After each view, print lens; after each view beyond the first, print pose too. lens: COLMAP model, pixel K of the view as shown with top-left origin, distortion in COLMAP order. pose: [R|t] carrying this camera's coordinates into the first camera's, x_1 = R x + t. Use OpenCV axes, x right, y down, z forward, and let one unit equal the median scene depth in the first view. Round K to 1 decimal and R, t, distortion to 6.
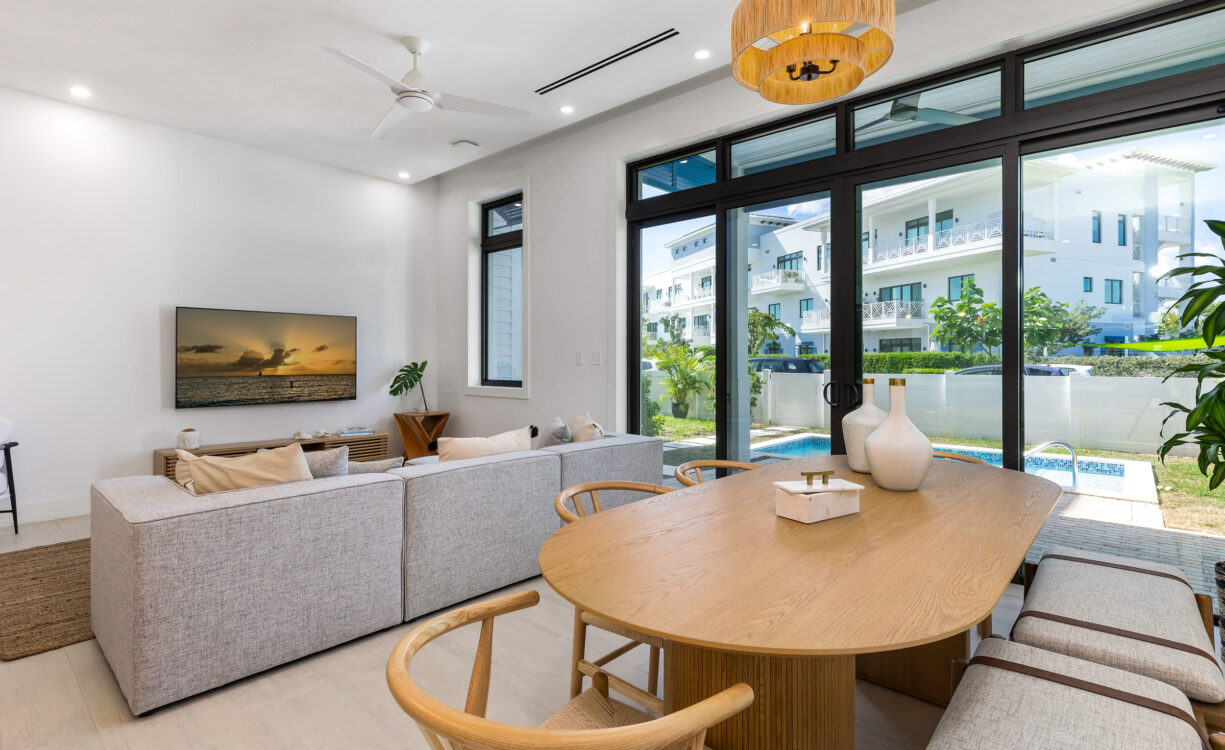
lens RADIAL K [[579.1, 0, 599.3], [0, 579.1, 357.9], [0, 0, 1]] dist [0.000304, 0.000239]
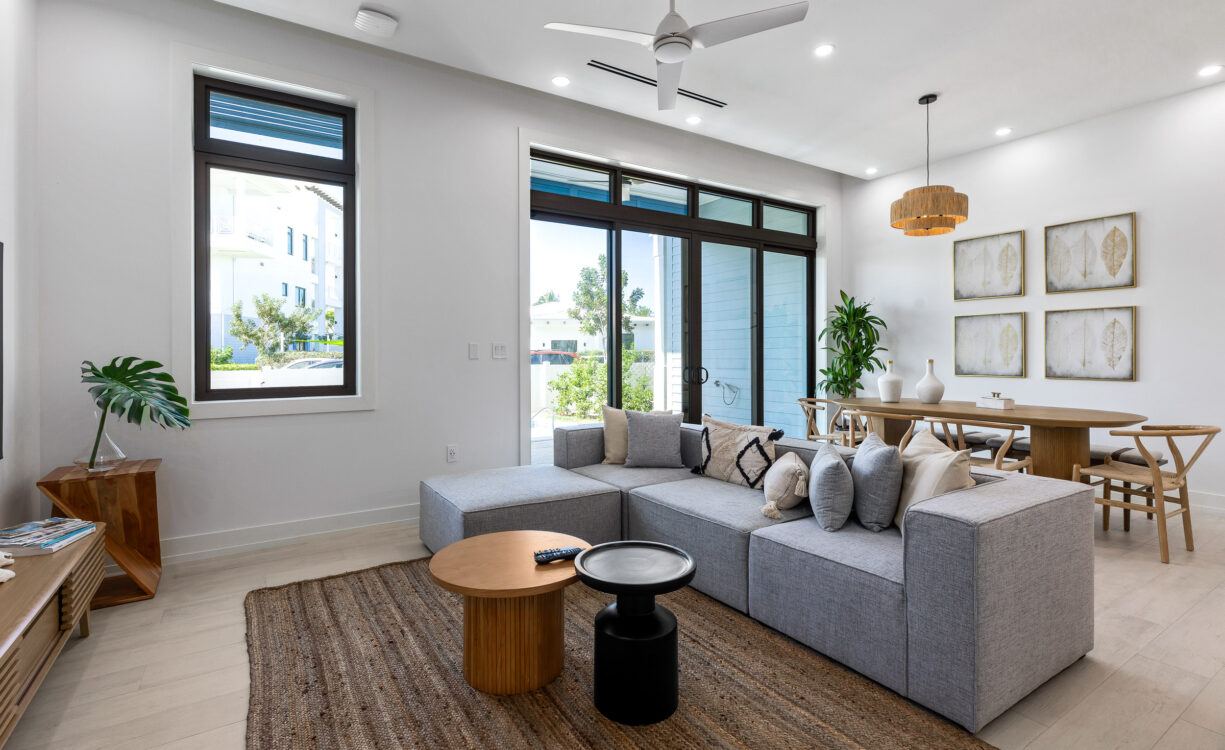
lens RADIAL K [[579.1, 0, 599.3], [0, 579.1, 357.9], [0, 0, 1]] dist [0.000304, 0.000239]
pose [[0.261752, -0.010288, 0.965080, -0.643677], [0.001938, 0.999947, 0.010134, 0.001538], [-0.965133, -0.000783, 0.261758, 0.481984]]
